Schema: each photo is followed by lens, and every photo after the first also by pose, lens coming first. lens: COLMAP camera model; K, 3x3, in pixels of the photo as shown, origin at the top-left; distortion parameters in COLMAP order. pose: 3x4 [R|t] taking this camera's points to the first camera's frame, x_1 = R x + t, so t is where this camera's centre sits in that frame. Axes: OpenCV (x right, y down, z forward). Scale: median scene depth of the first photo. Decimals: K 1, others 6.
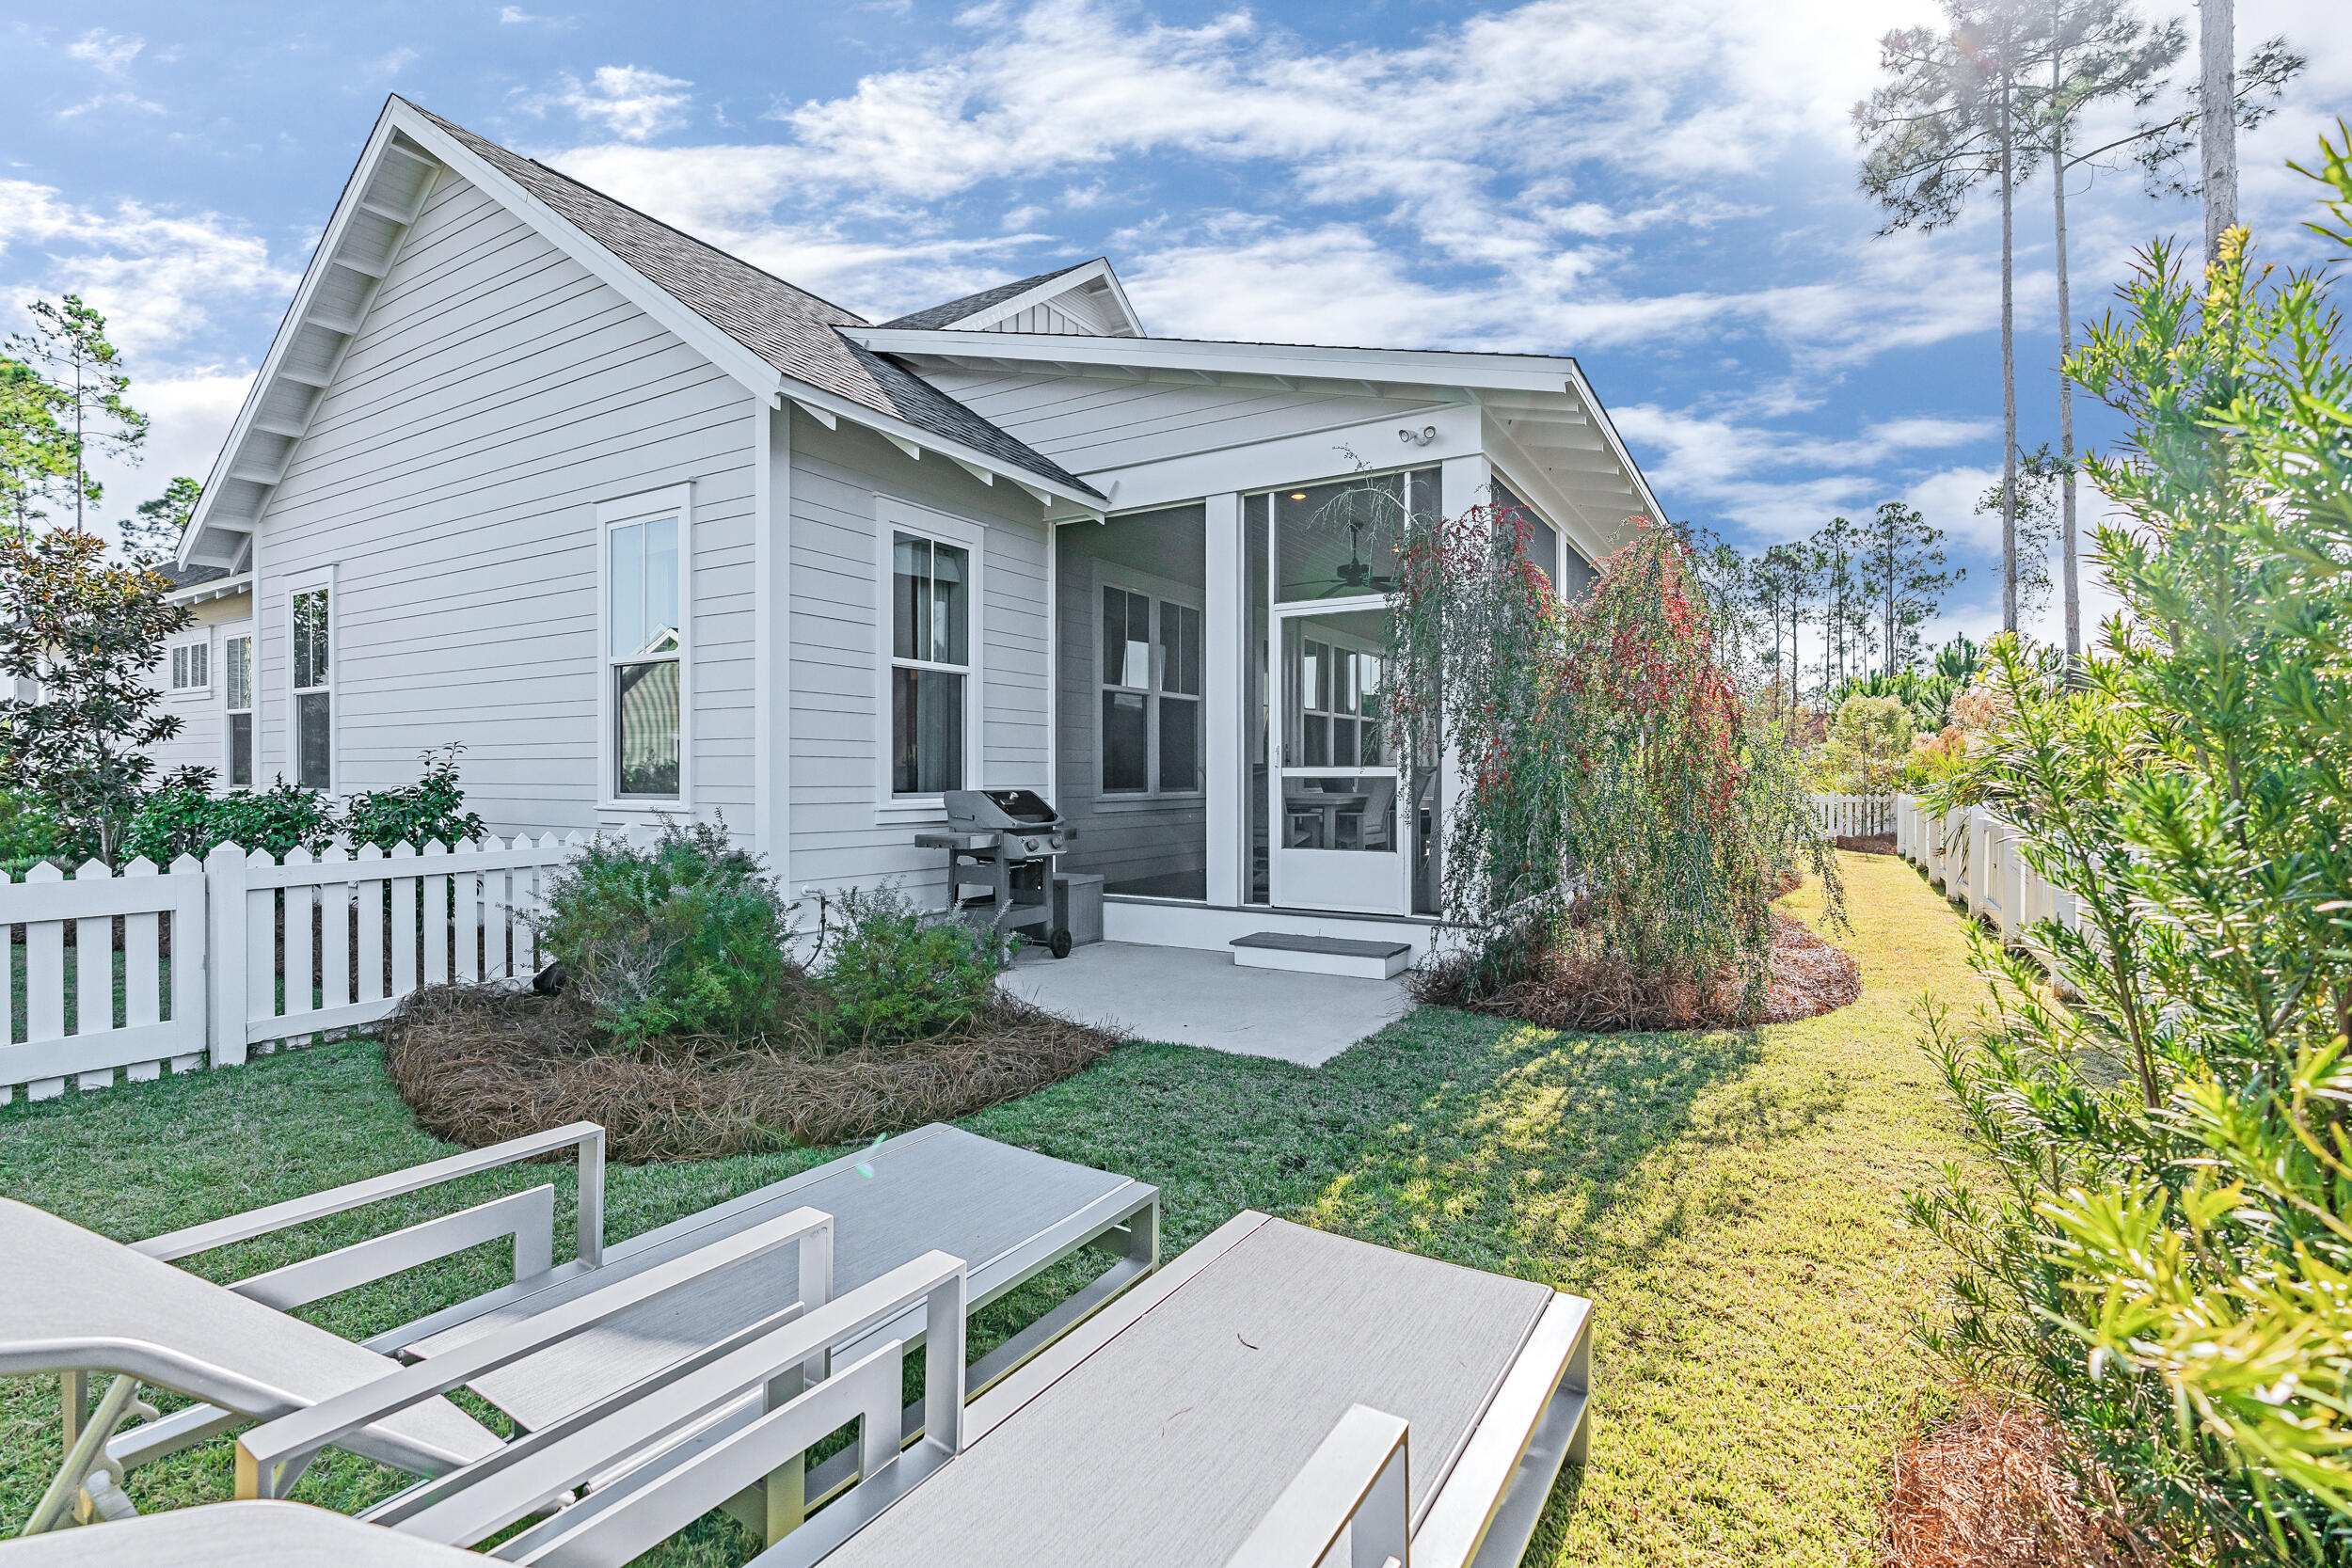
lens RADIAL K [[1075.8, 0, 1164.0], [0, 1075.8, 784.3], [0, 0, 1]] dist [0.004535, 0.000223]
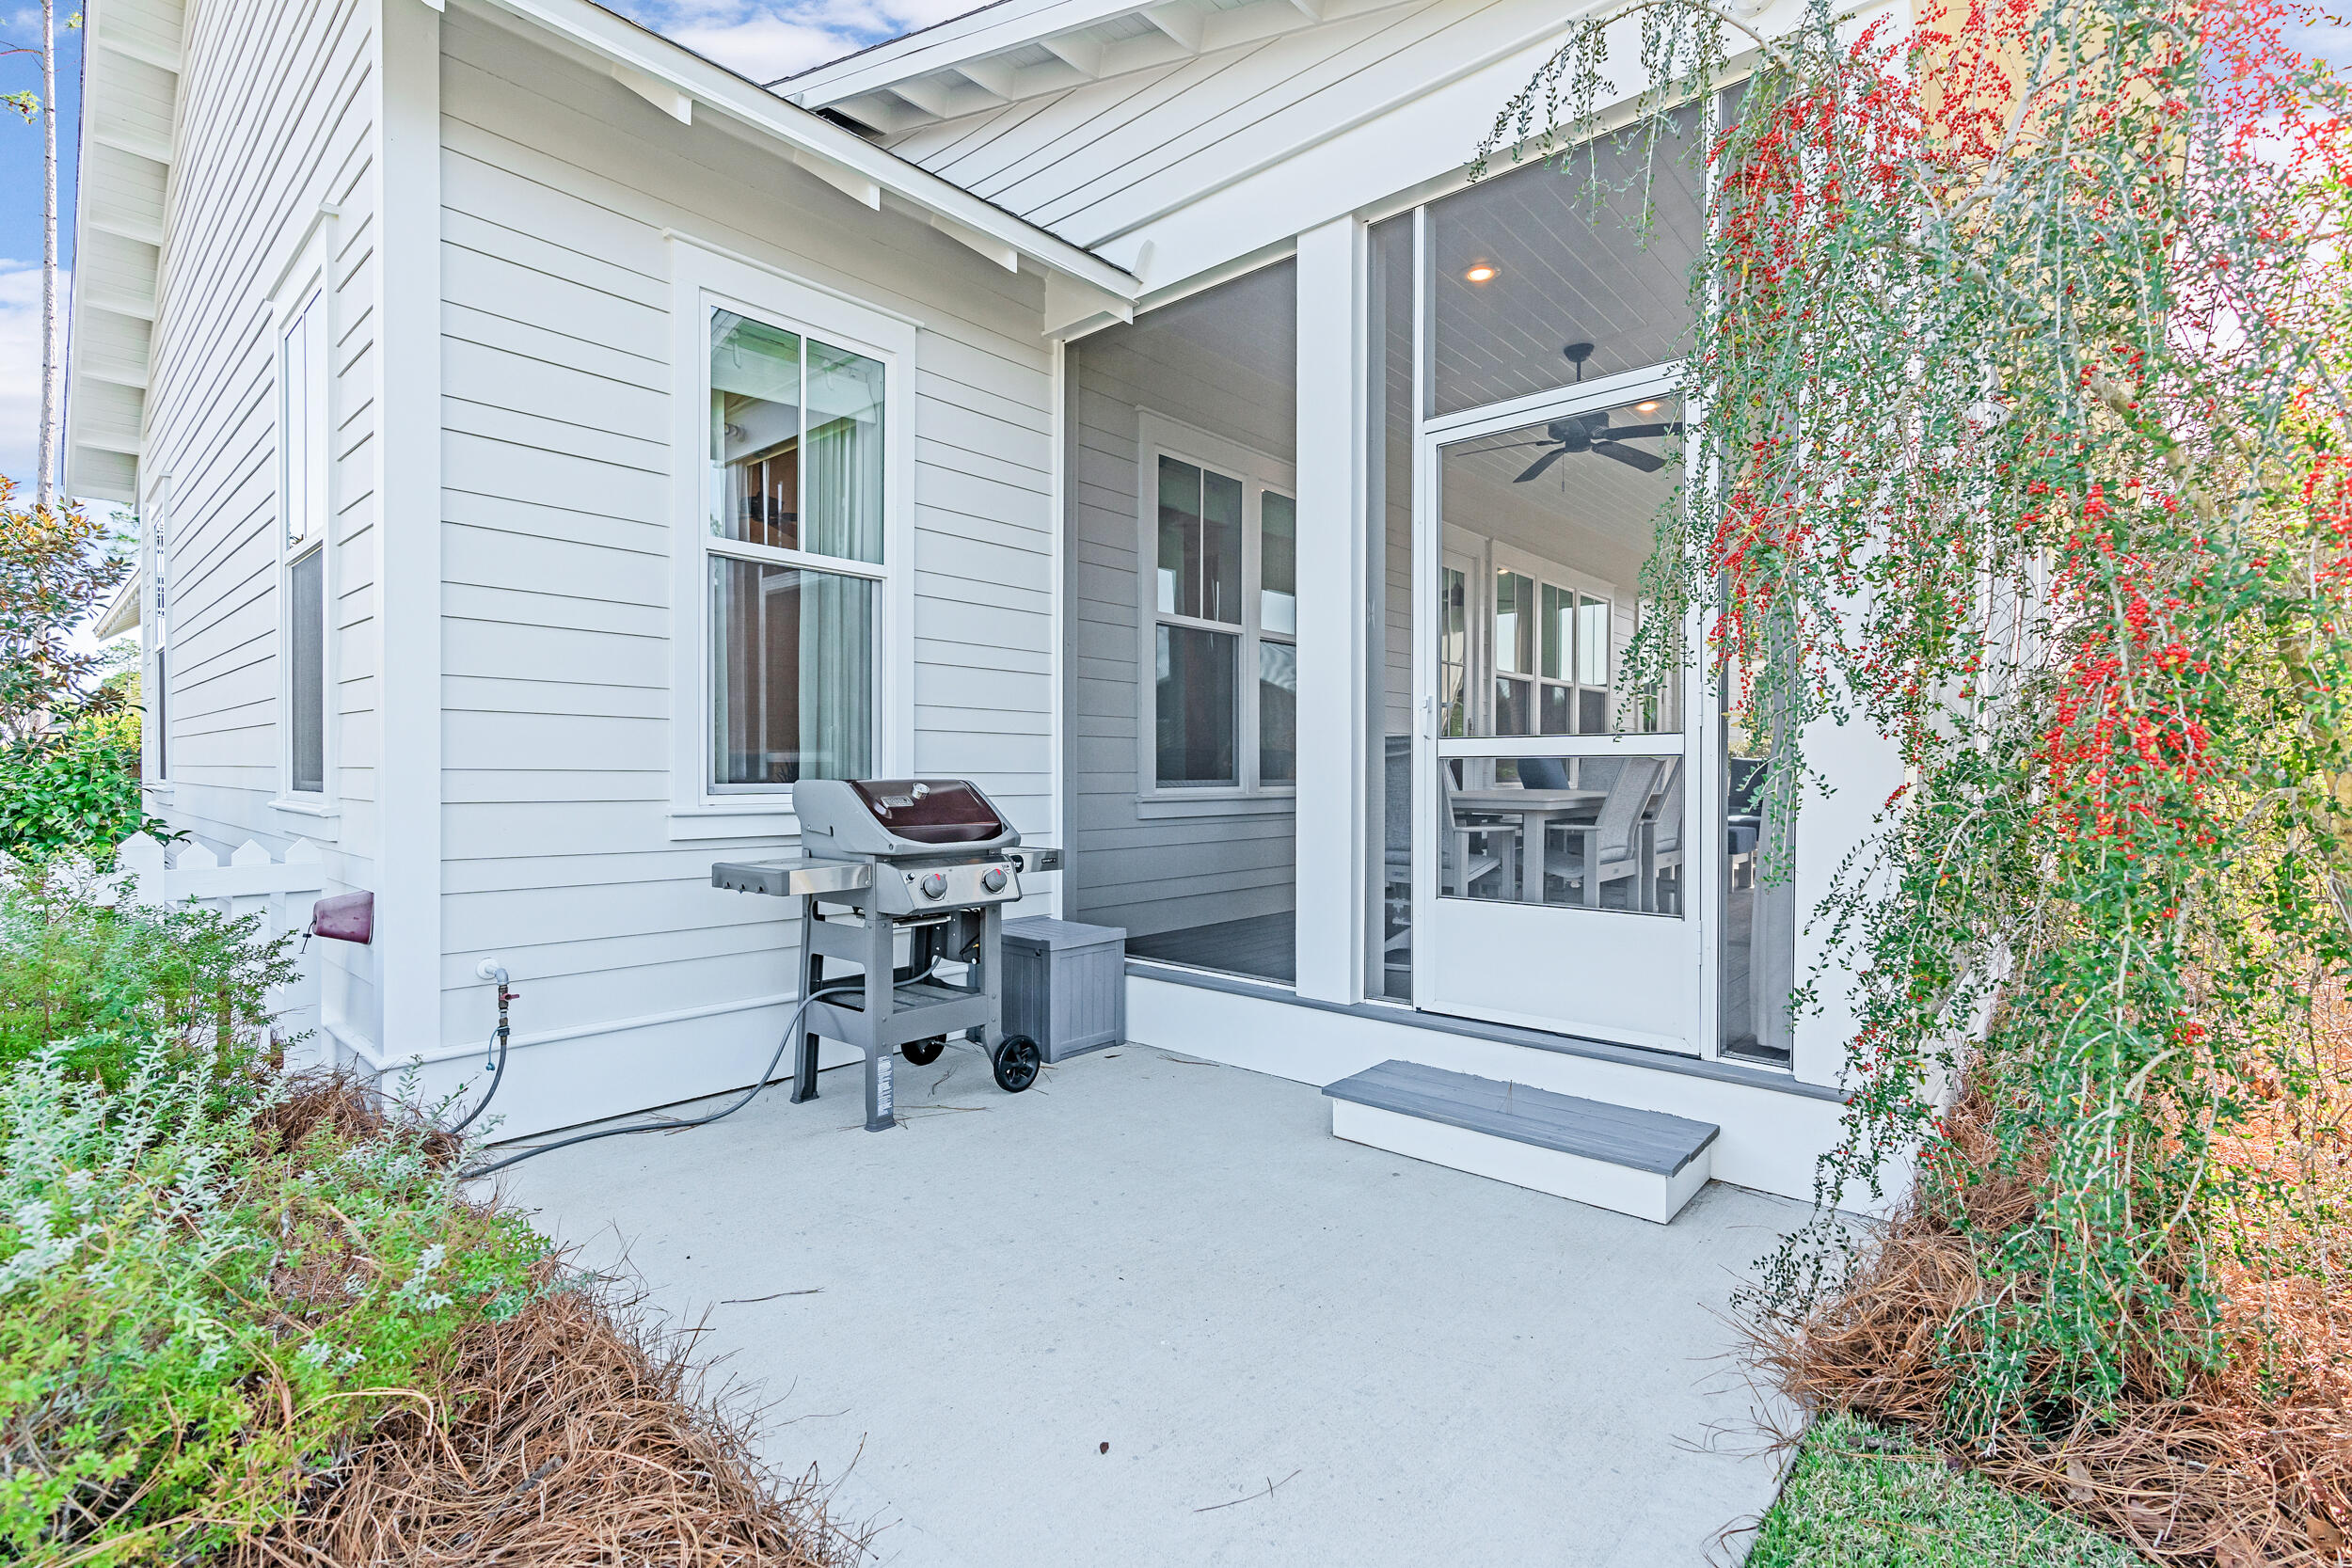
lens RADIAL K [[1075.8, 0, 1187.9], [0, 1075.8, 771.4], [0, 0, 1]] dist [0.004535, 0.000223]
pose [[0.987492, 0.005283, -0.157581, 0.071578], [-0.006258, 0.999964, -0.005692, 0.003372], [0.157545, 0.006607, 0.987490, 0.465237]]
